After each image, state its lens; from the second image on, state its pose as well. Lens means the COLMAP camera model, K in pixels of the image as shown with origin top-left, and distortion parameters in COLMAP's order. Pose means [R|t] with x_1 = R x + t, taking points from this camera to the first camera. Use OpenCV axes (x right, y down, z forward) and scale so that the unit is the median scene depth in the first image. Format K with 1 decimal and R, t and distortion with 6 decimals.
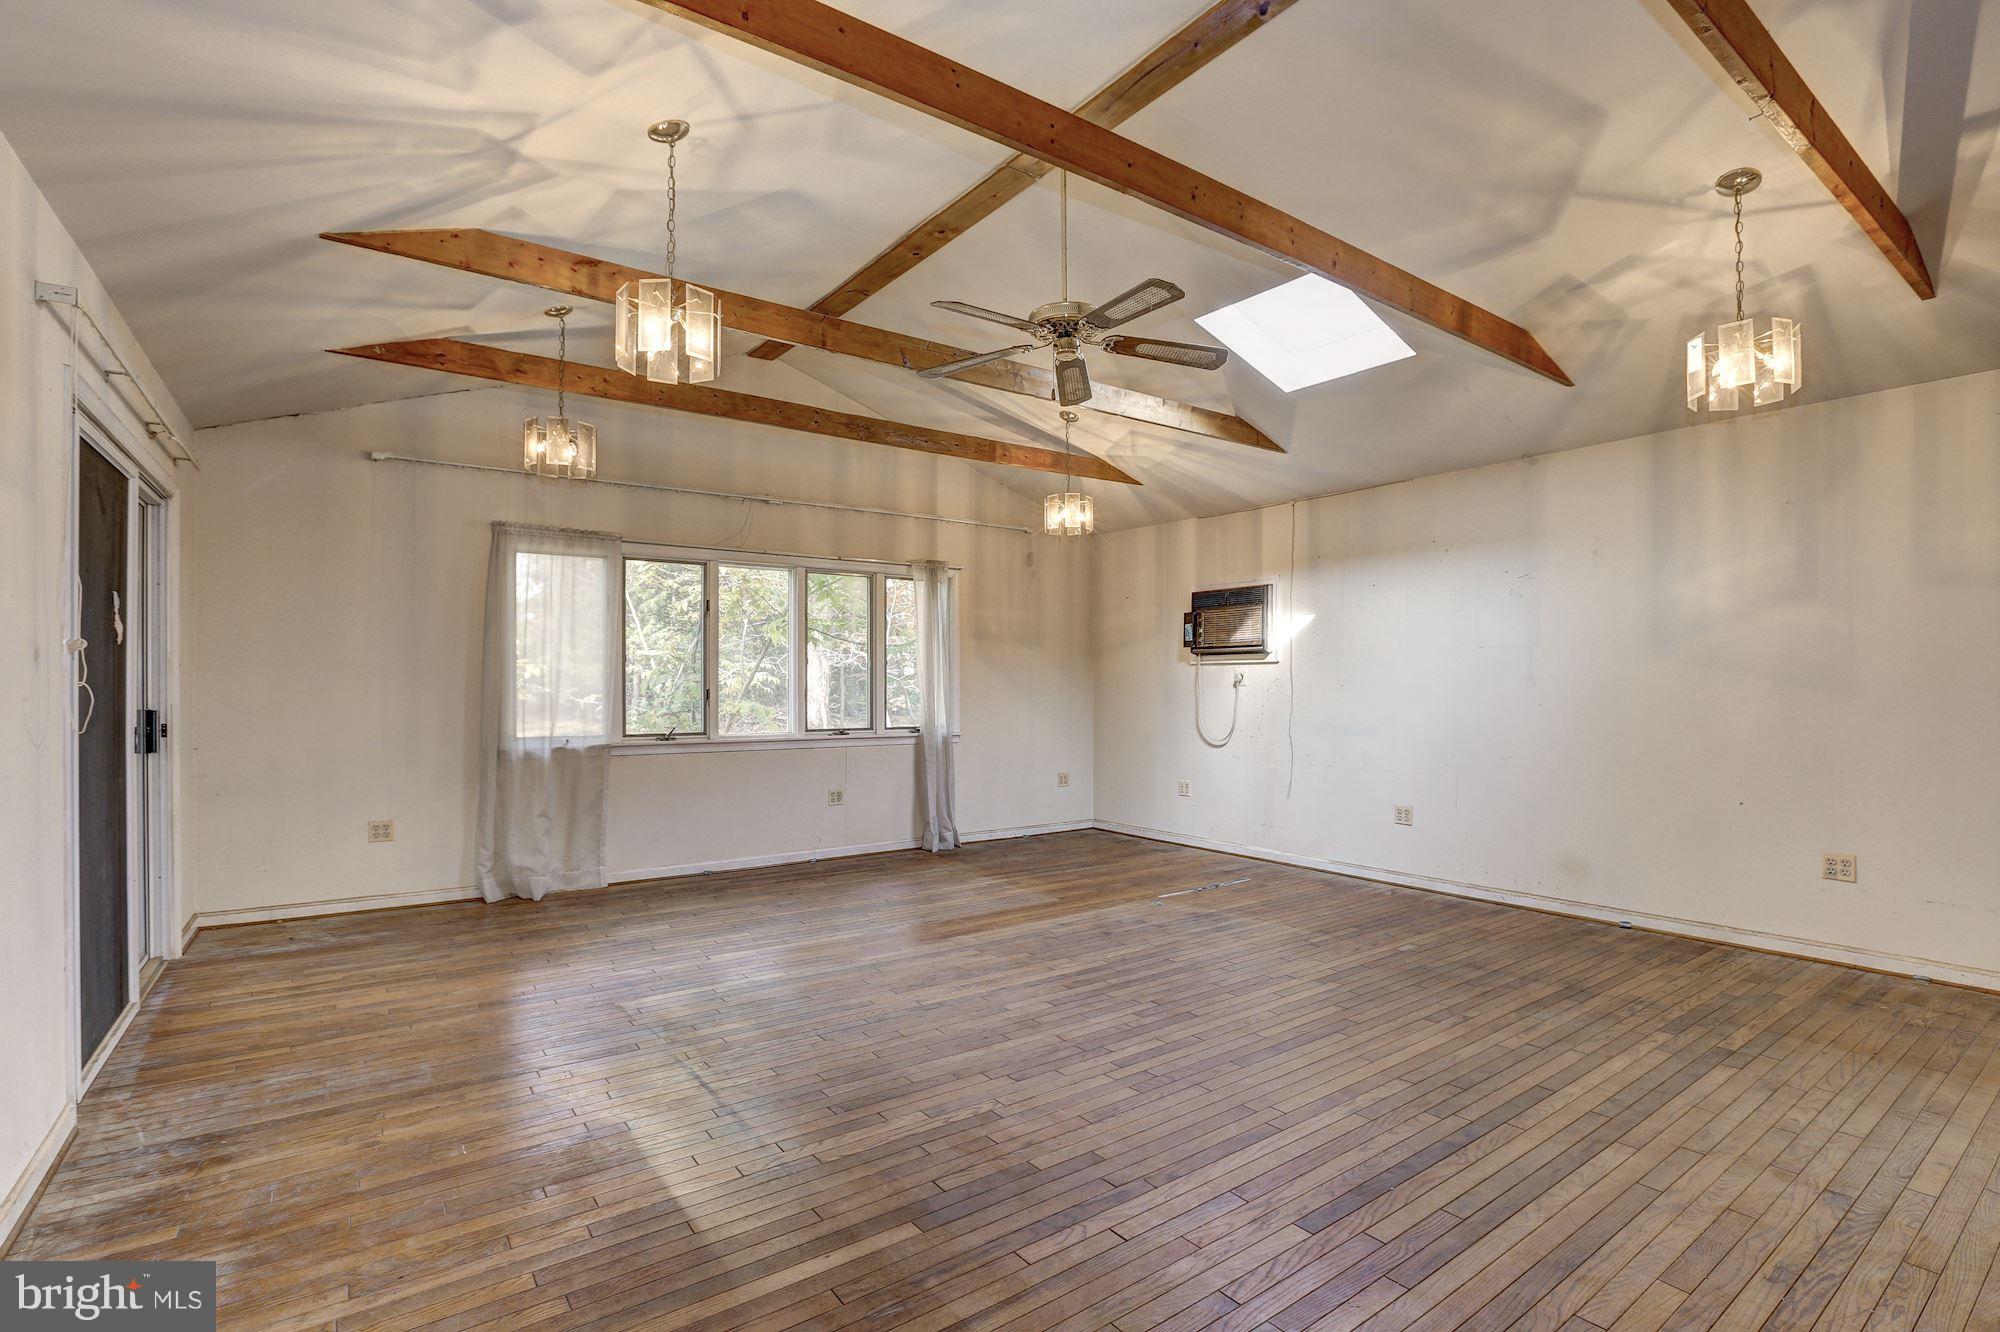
lens RADIAL K [[953.3, 0, 994.5], [0, 953.3, 684.7], [0, 0, 1]] dist [-0.029507, 0.001316]
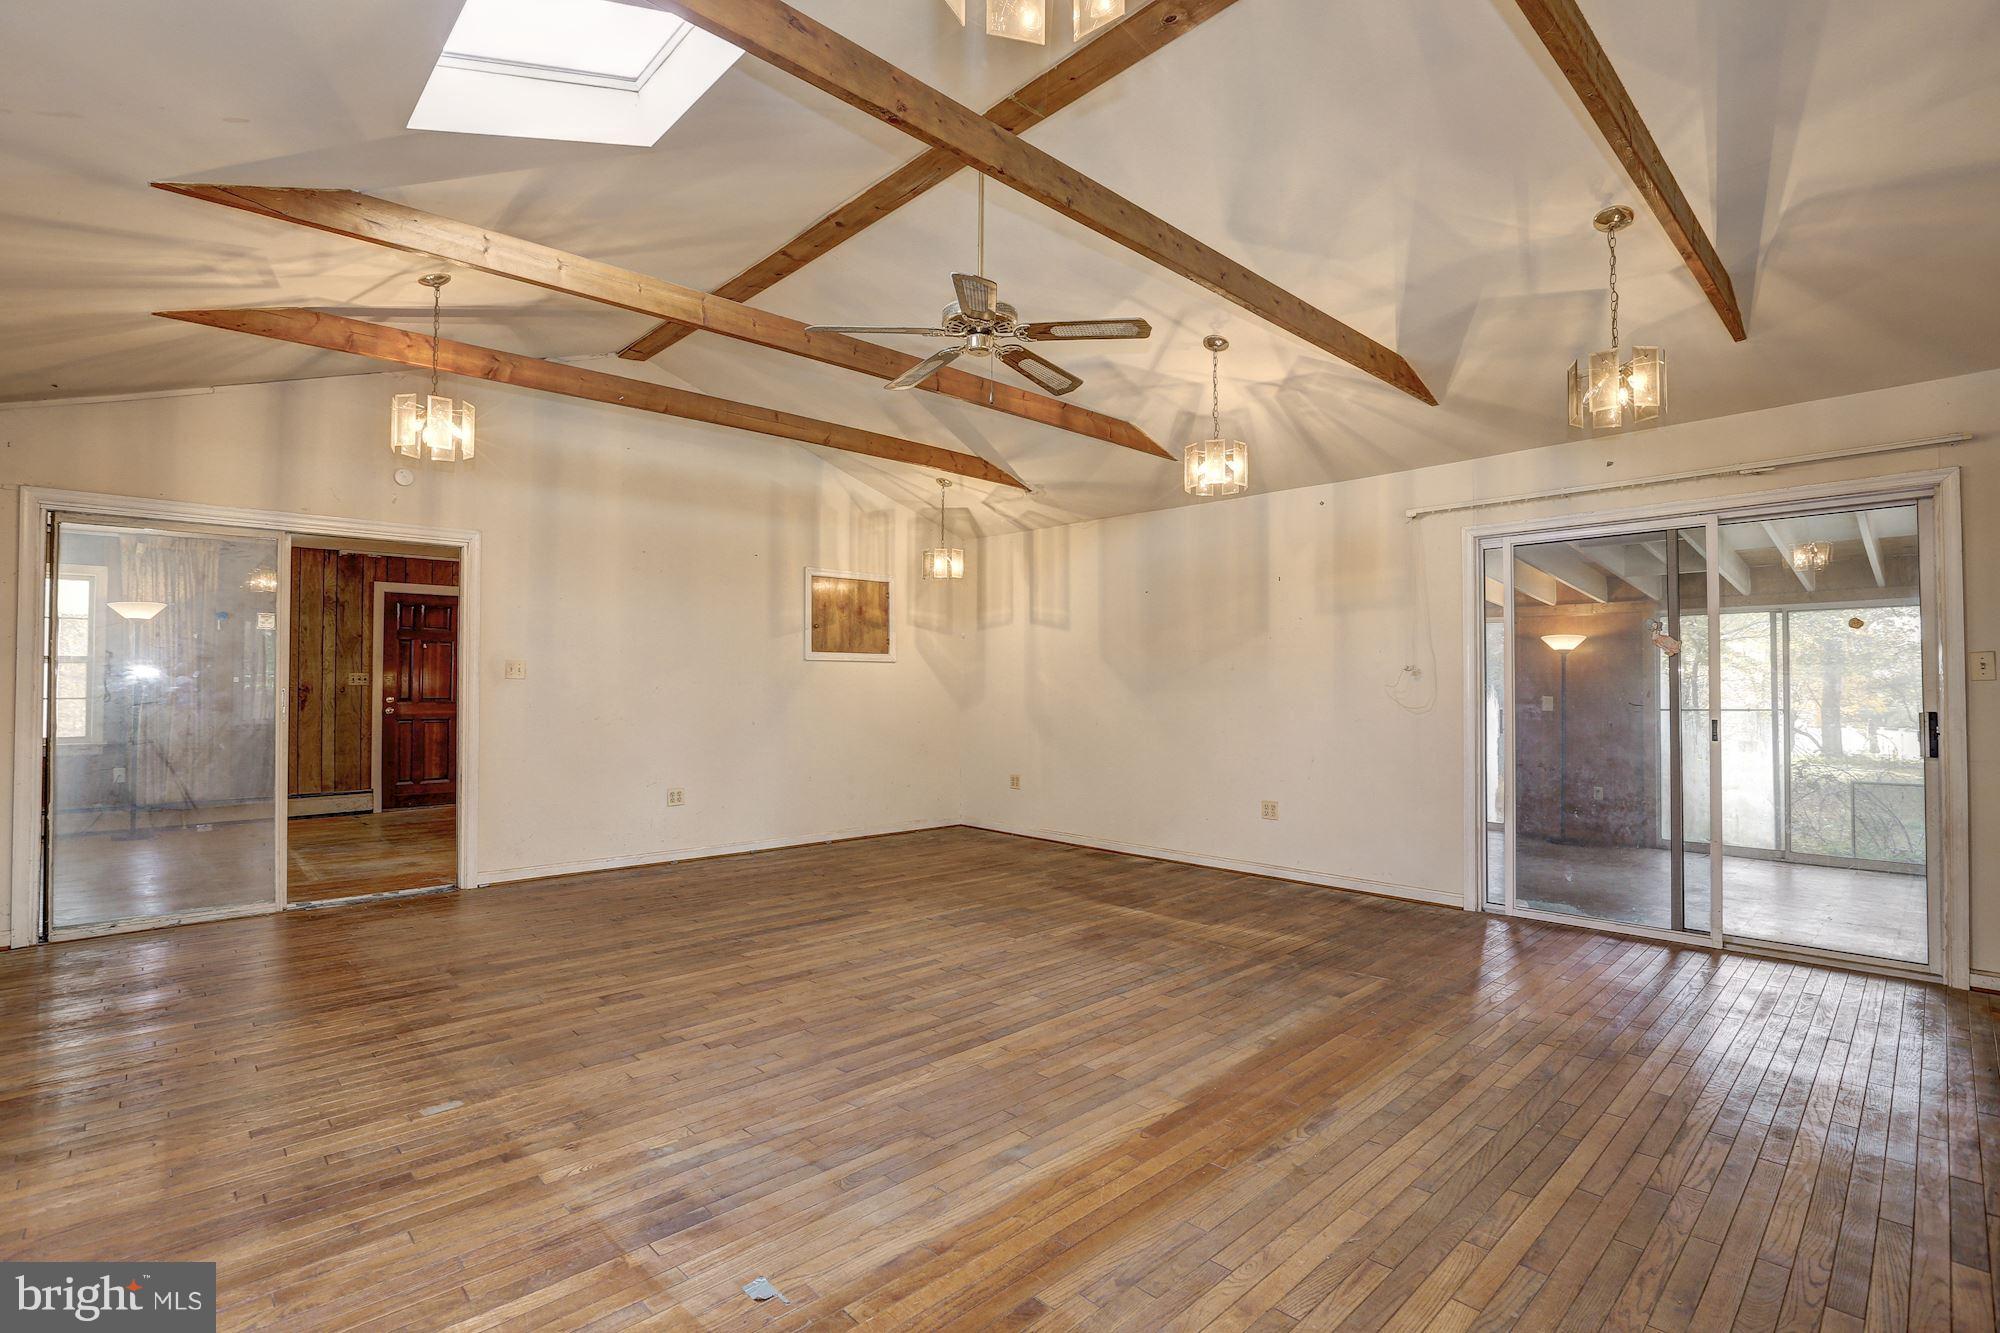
lens RADIAL K [[963.4, 0, 1000.0], [0, 963.4, 666.5], [0, 0, 1]] dist [-0.051320, 0.000292]
pose [[-0.990615, -0.004583, -0.136604, 0.170478], [-0.001364, 0.999719, -0.023648, 0.003779], [0.136674, -0.023240, -0.990343, 1.770960]]
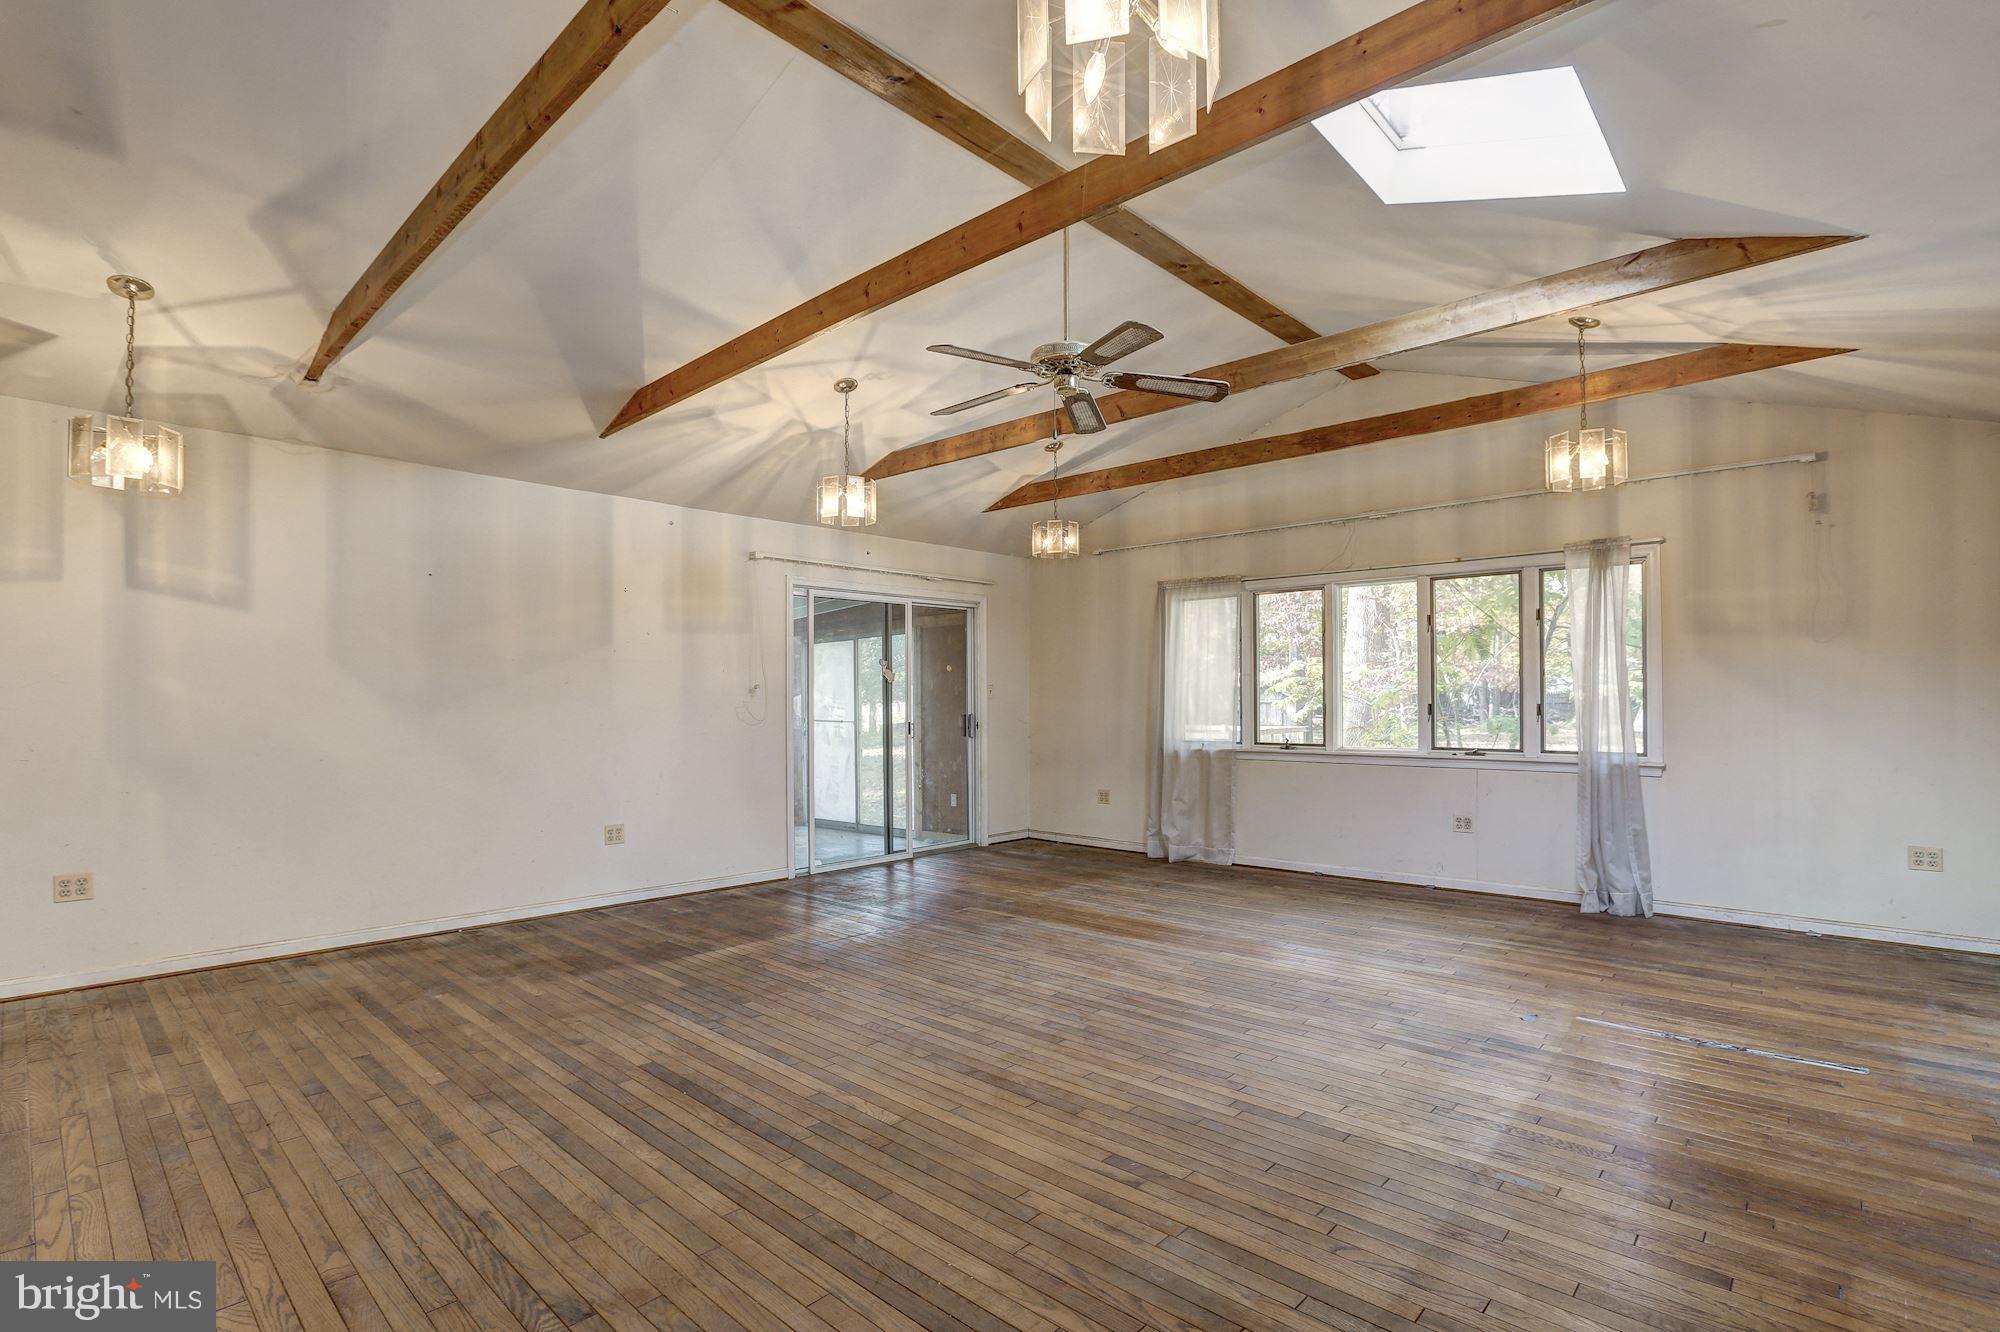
lens RADIAL K [[900.9, 0, 994.2], [0, 900.9, 716.8], [0, 0, 1]] dist [-0.053084, 0.000423]
pose [[0.201232, 0.015769, -0.979417, 0.922760], [0.003868, 0.999850, 0.016893, 0.000135], [0.979536, -0.007188, 0.201141, 0.640788]]
